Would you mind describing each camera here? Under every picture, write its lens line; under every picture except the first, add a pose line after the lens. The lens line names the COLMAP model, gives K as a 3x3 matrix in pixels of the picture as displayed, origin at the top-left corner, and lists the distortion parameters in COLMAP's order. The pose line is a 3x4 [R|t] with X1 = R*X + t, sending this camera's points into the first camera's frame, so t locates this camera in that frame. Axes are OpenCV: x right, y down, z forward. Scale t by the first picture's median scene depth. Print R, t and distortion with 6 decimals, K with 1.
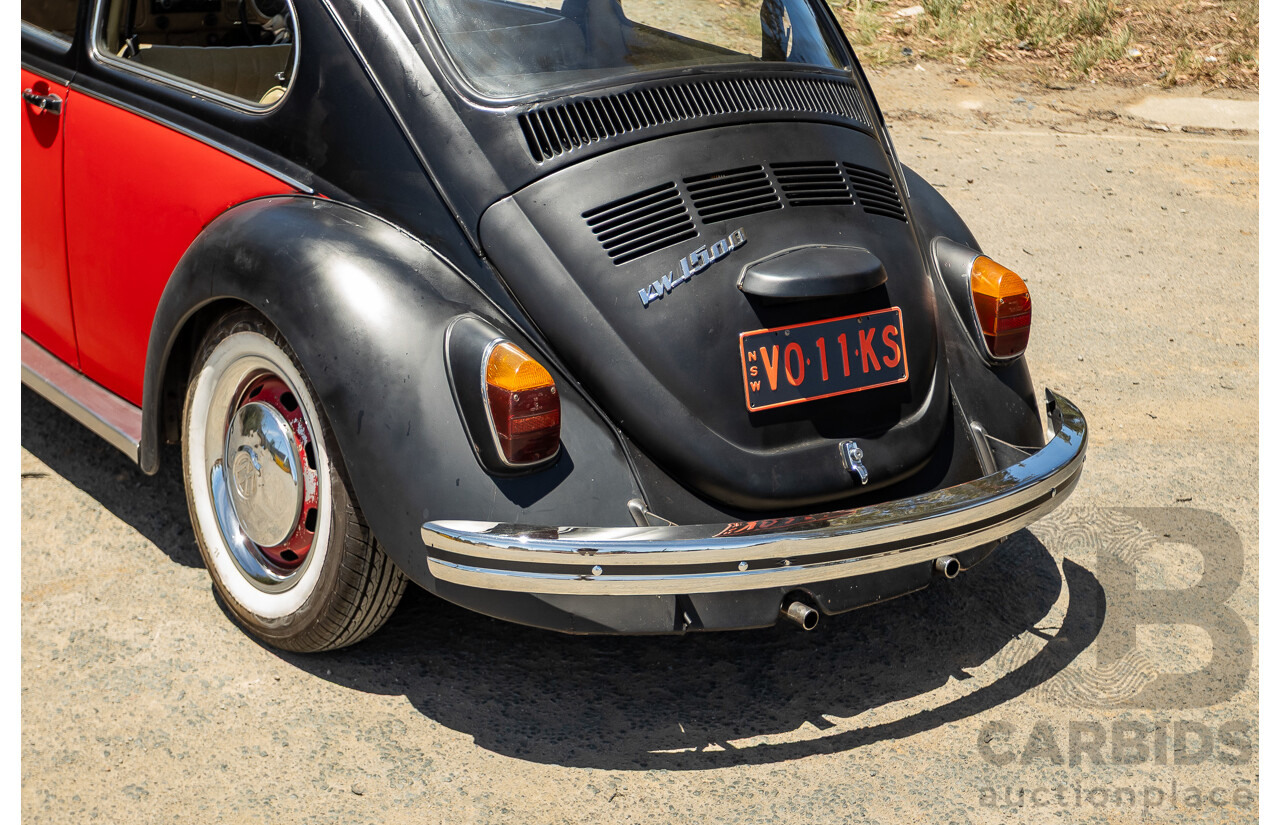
lens RADIAL K [[2148.8, 0, 621.4], [0, 2148.8, 376.0], [0, 0, 1]] dist [-0.026508, 0.020438]
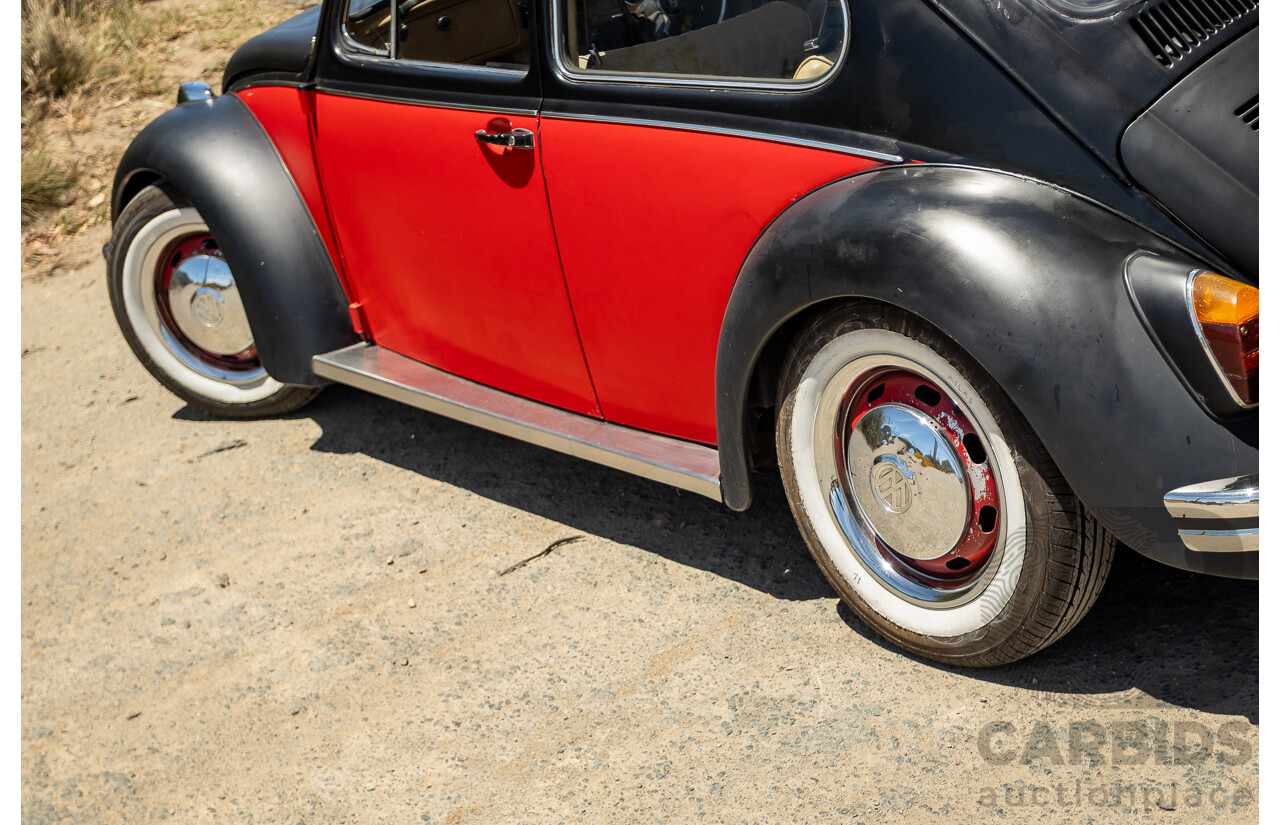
lens RADIAL K [[2148.8, 0, 621.4], [0, 2148.8, 376.0], [0, 0, 1]] dist [-0.026508, 0.020438]
pose [[0.972898, -0.224186, -0.056657, -0.224230], [0.225321, 0.974178, 0.014418, -0.037250], [0.051962, -0.026794, 0.998290, 0.102391]]
